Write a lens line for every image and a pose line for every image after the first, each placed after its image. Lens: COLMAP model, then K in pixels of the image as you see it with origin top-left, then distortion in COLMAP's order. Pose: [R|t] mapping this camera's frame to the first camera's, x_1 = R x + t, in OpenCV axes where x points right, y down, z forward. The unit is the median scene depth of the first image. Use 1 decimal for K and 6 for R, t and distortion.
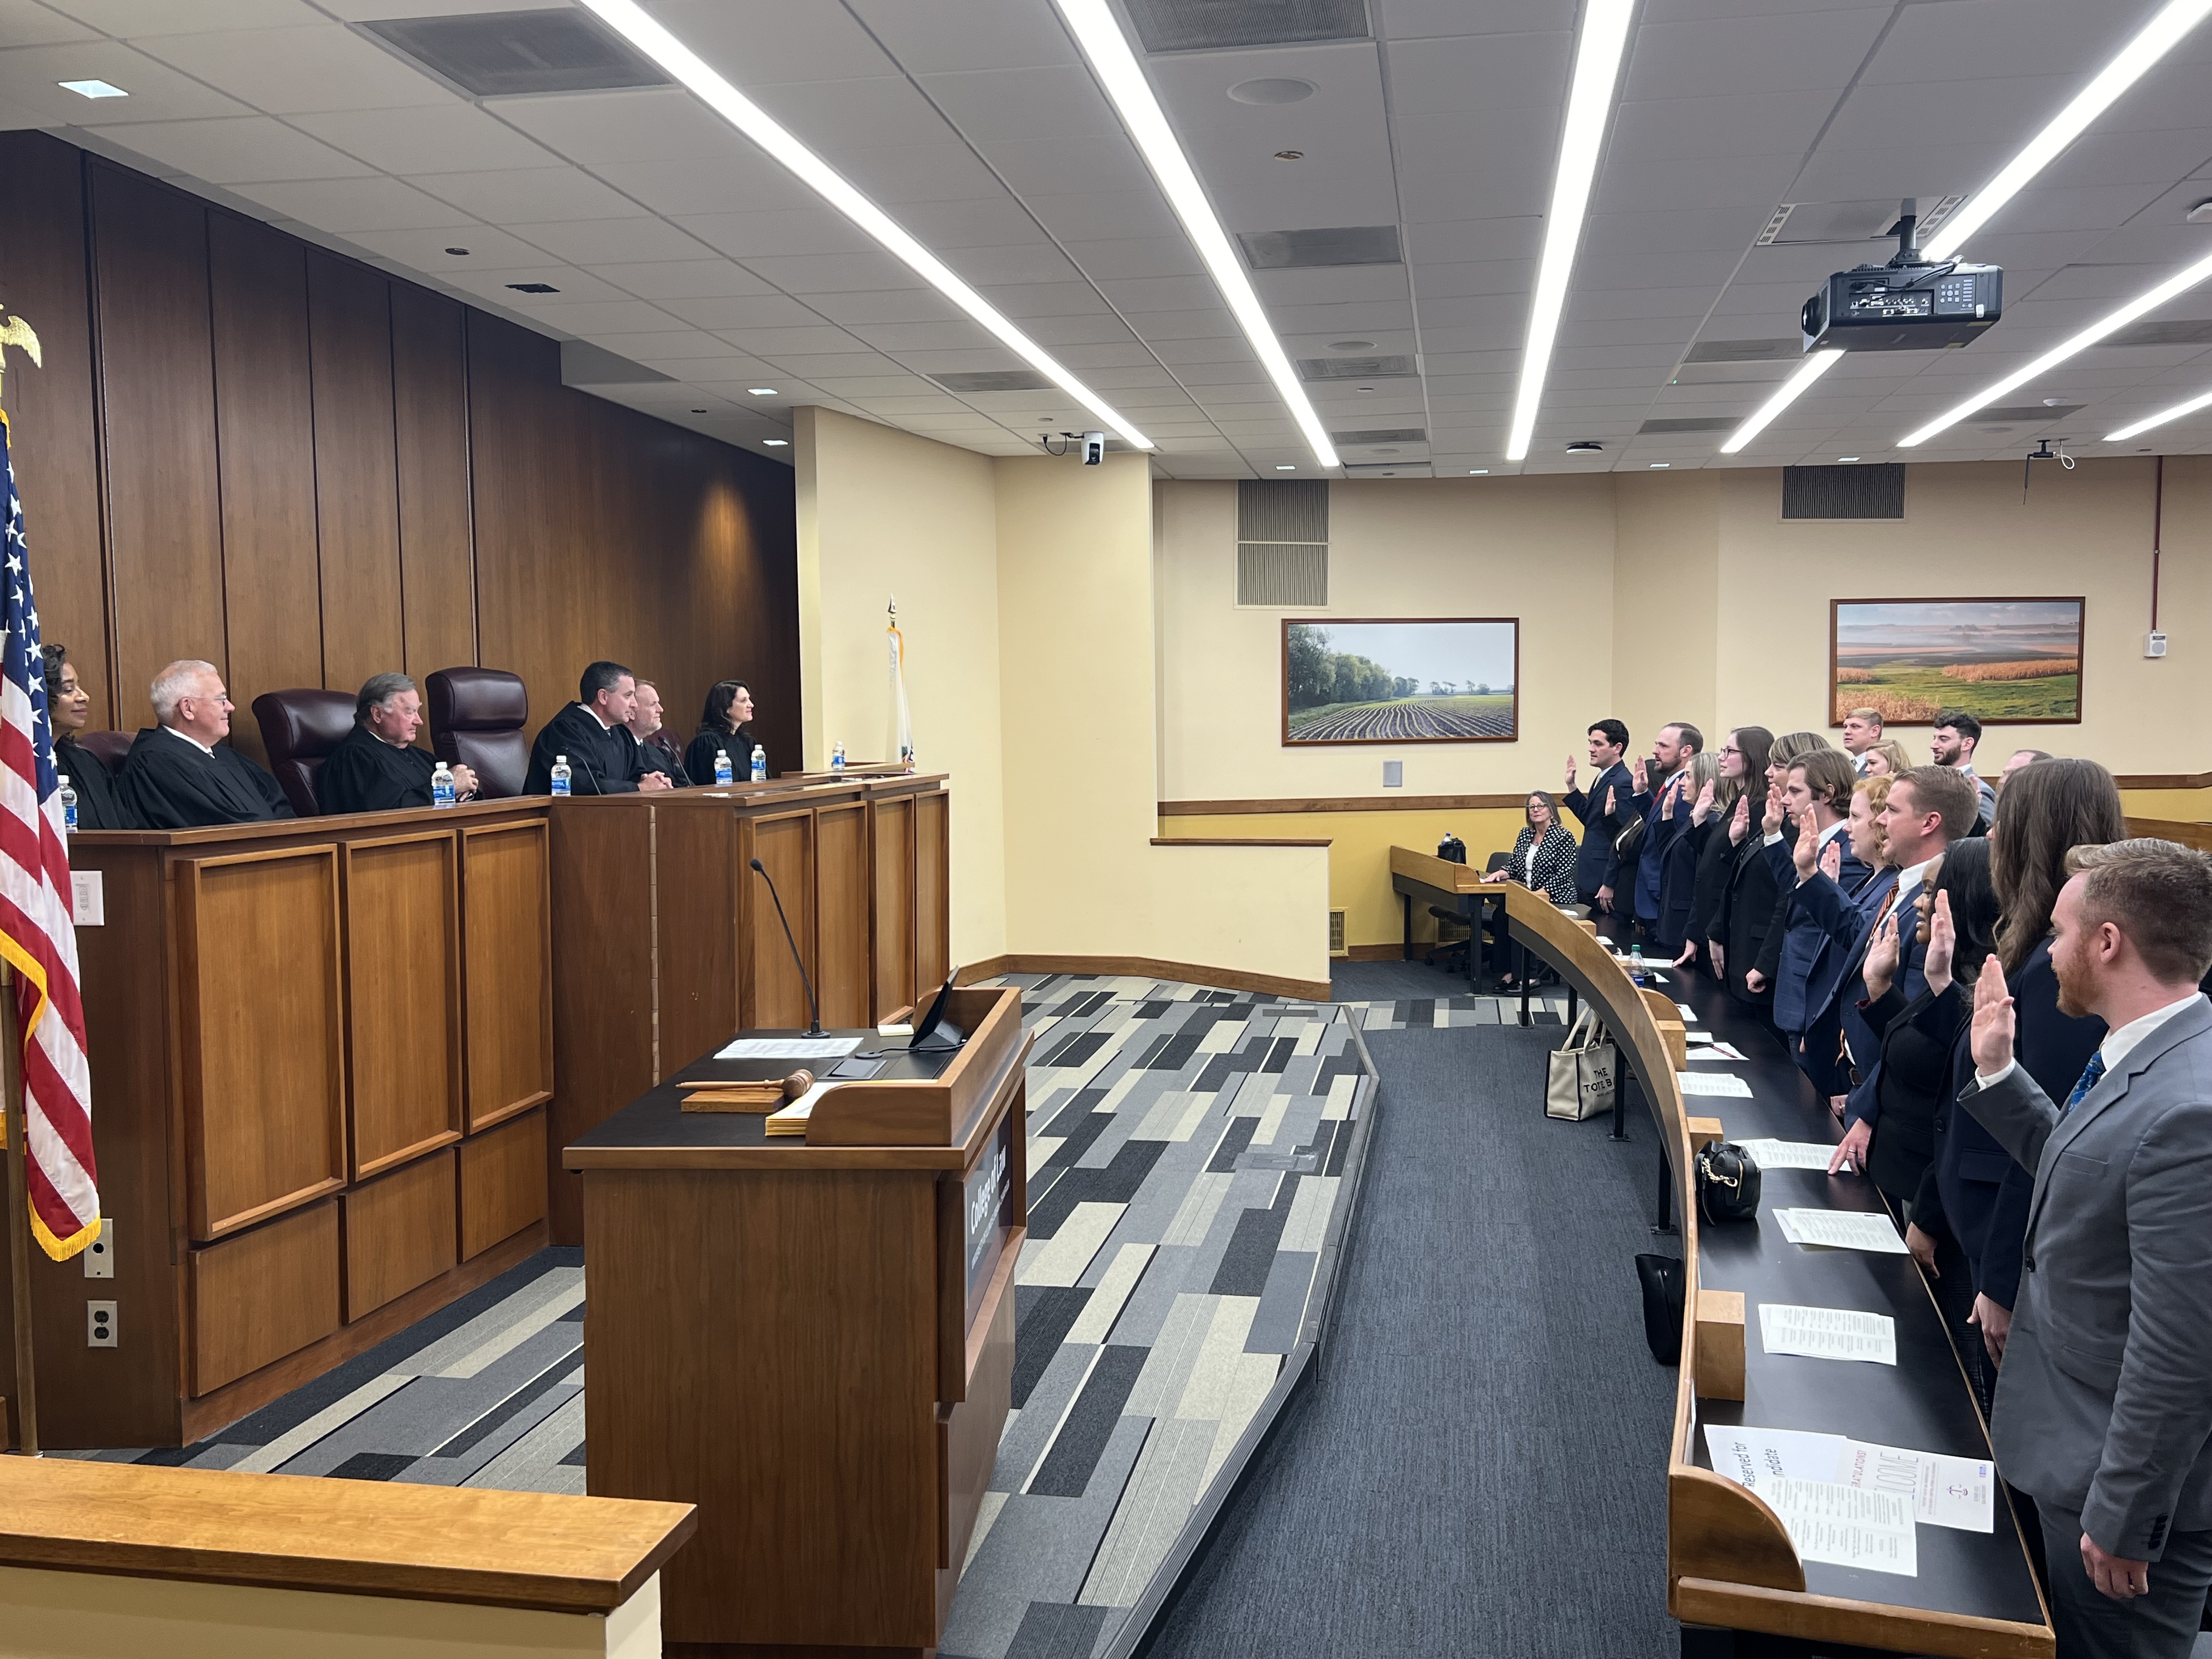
lens RADIAL K [[2044.3, 0, 1106.0], [0, 2044.3, 829.5], [0, 0, 1]] dist [-0.004587, 0.071377]
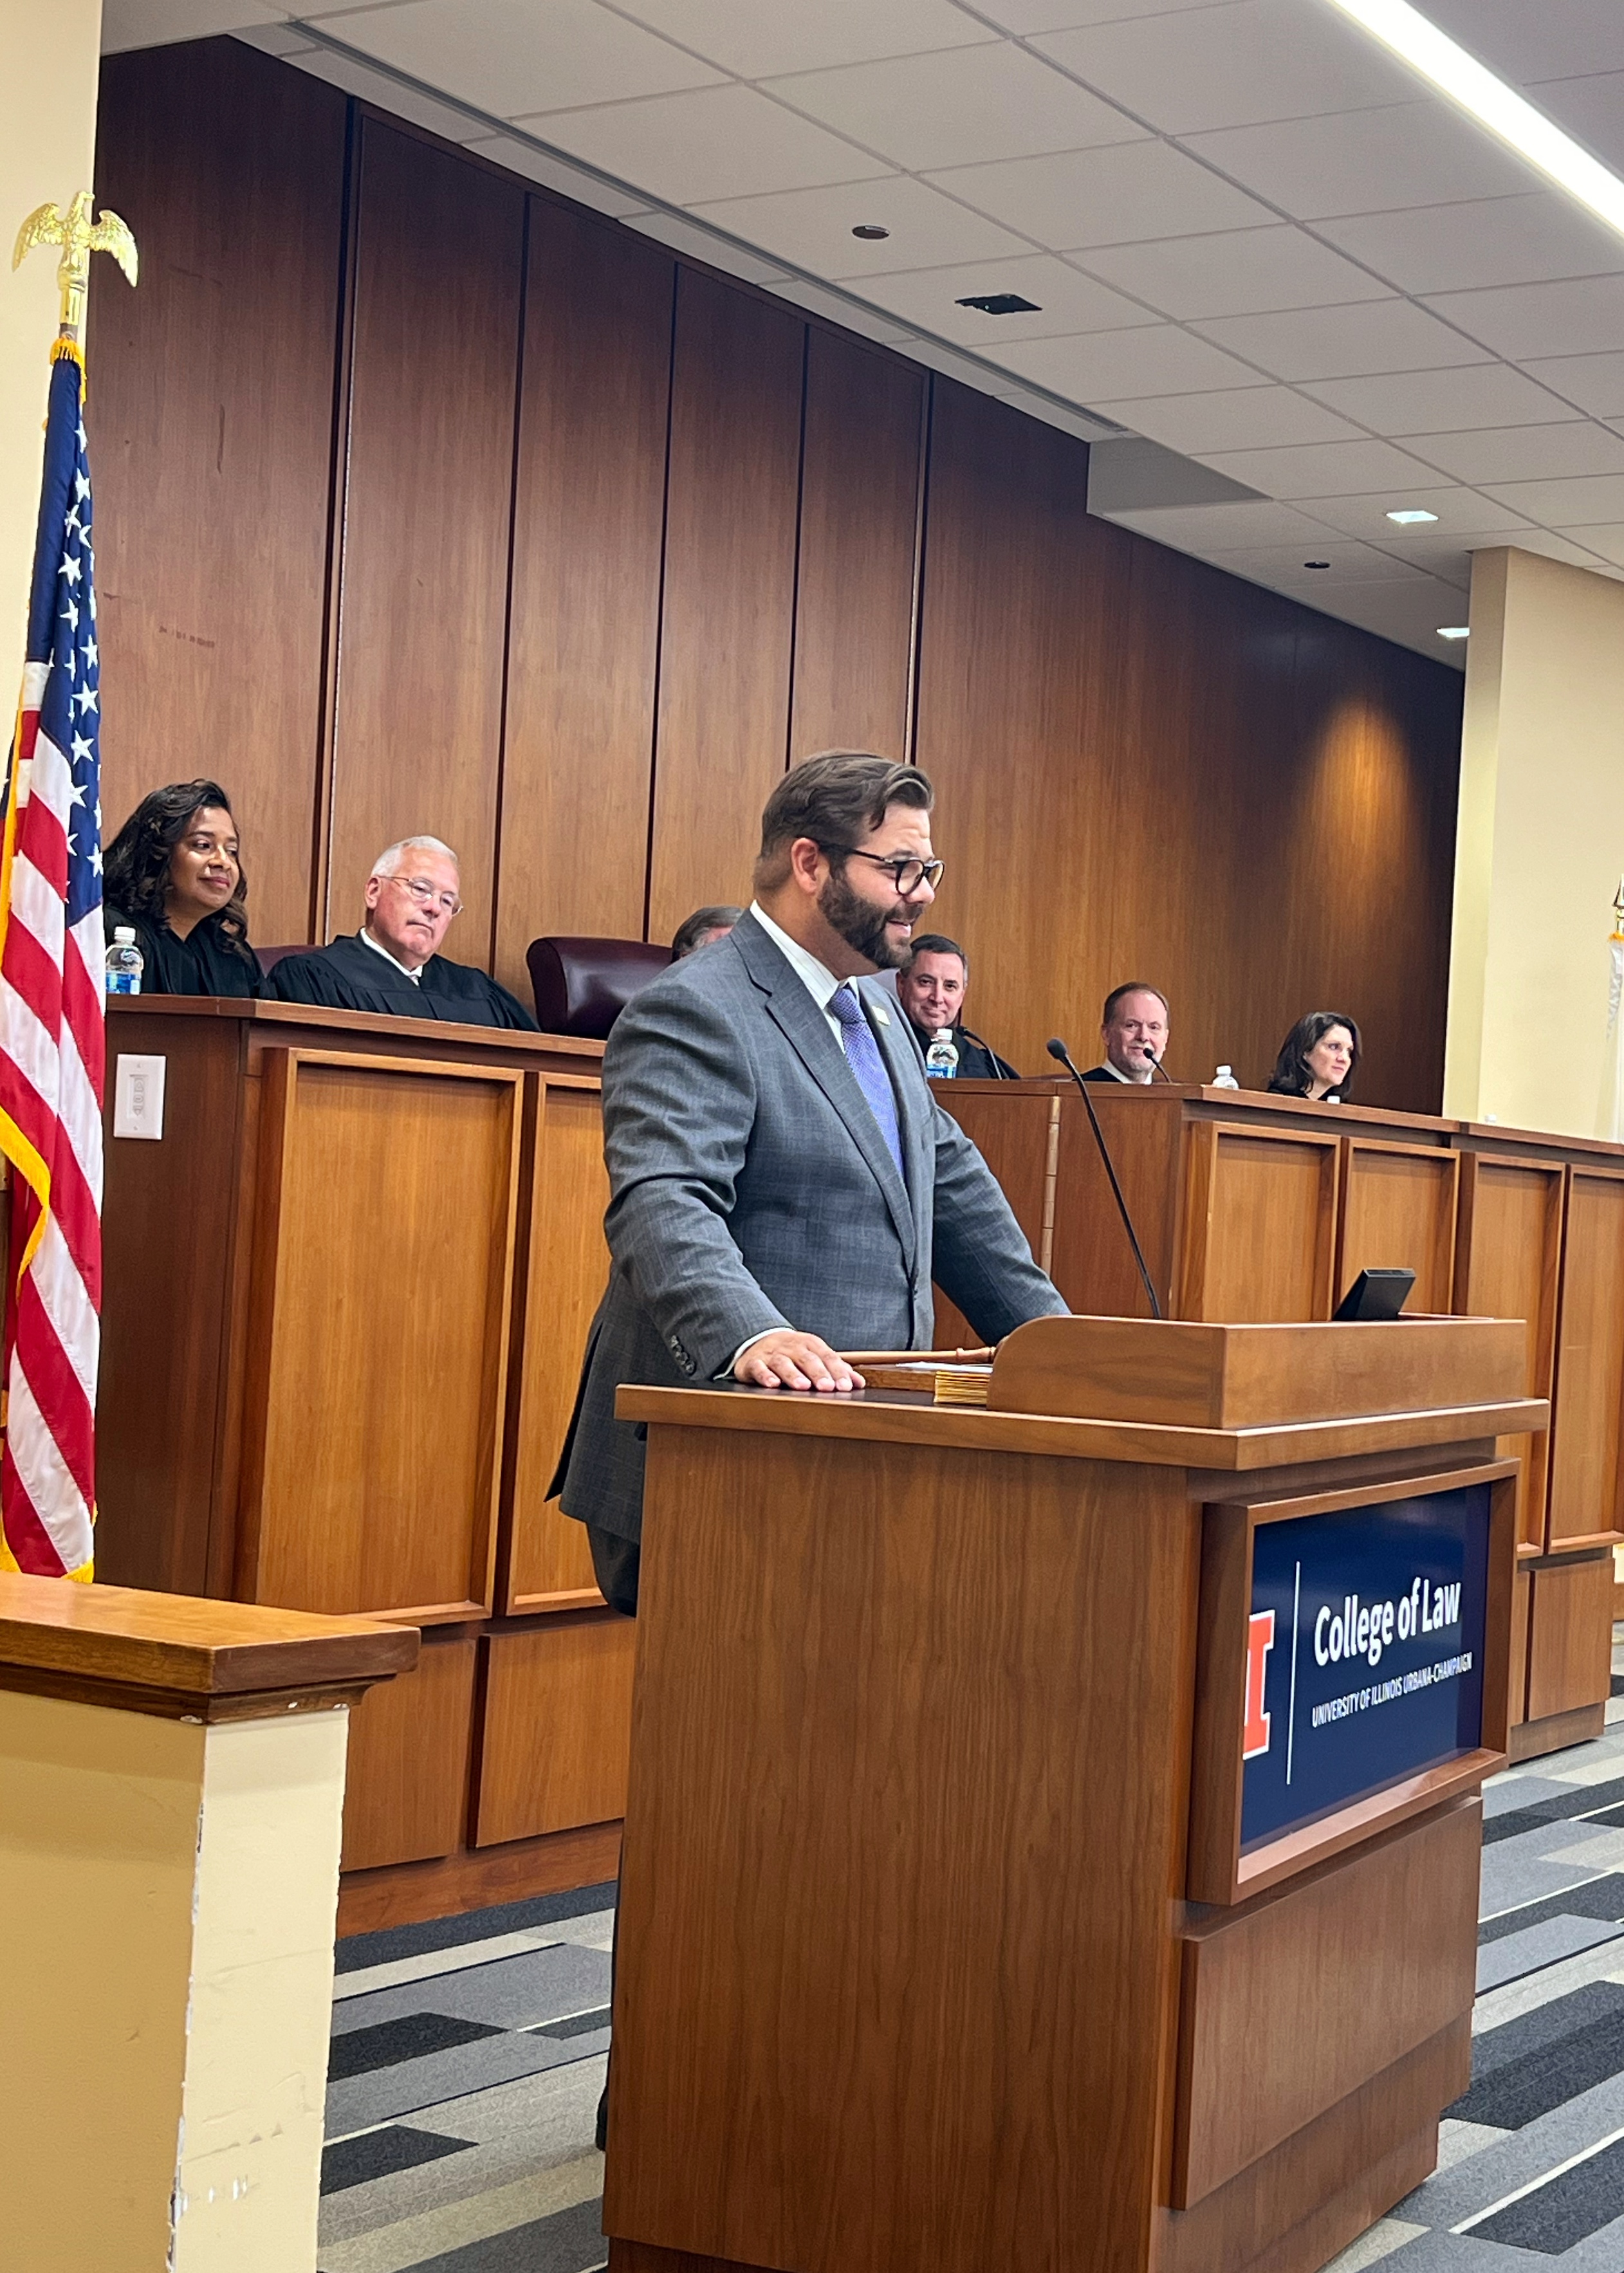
lens RADIAL K [[3504.5, 0, 812.0], [0, 3504.5, 1136.5], [0, 0, 1]] dist [0.265795, -1.195221]
pose [[0.925754, 0.055086, -0.374092, 0.134181], [-0.089580, 0.993118, -0.075441, 0.115096], [0.367362, 0.103351, 0.924318, 0.024572]]
